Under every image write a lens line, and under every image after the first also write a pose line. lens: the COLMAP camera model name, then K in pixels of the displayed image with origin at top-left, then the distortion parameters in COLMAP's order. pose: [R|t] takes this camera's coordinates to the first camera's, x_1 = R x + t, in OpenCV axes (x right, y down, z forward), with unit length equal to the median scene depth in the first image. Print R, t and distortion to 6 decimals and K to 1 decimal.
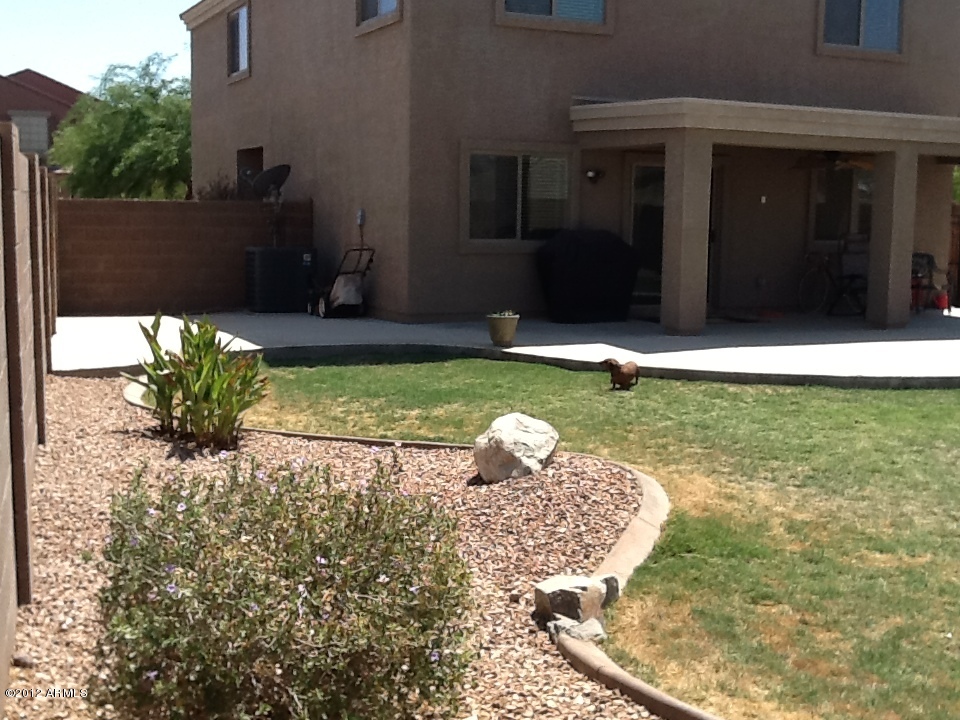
lens RADIAL K [[1183.6, 0, 473.5], [0, 1183.6, 356.0], [0, 0, 1]] dist [0.002370, 0.000000]
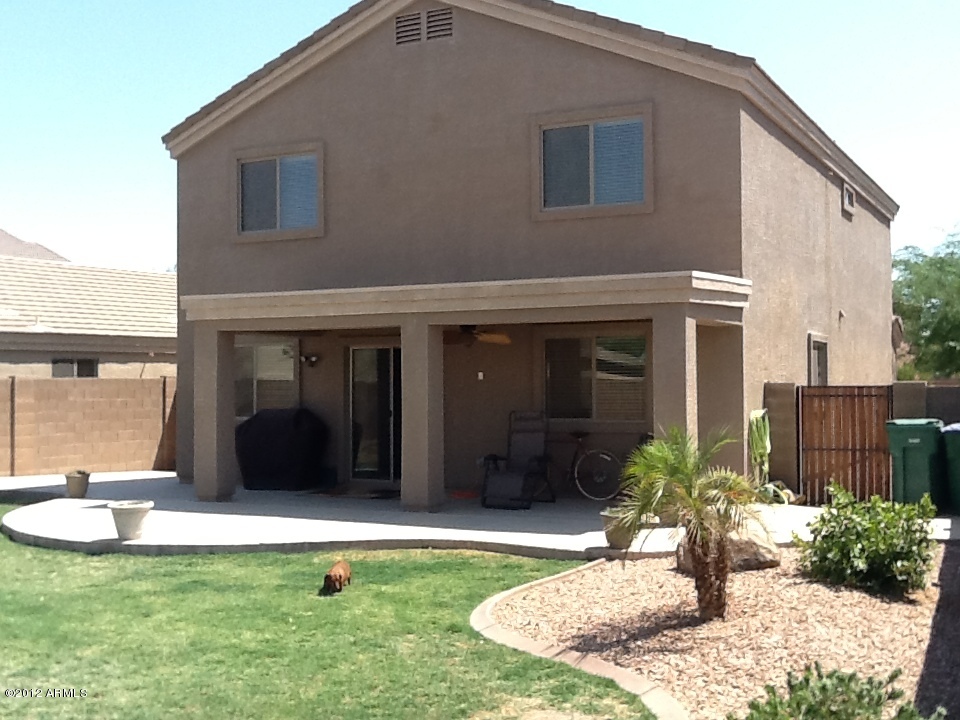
lens RADIAL K [[1183.6, 0, 479.4], [0, 1183.6, 358.7], [0, 0, 1]] dist [0.002370, 0.000000]
pose [[0.621997, -0.039184, -0.782038, 1.118557], [-0.077860, 0.990702, -0.111565, -0.042355], [0.779139, 0.130283, 0.613163, 0.450875]]
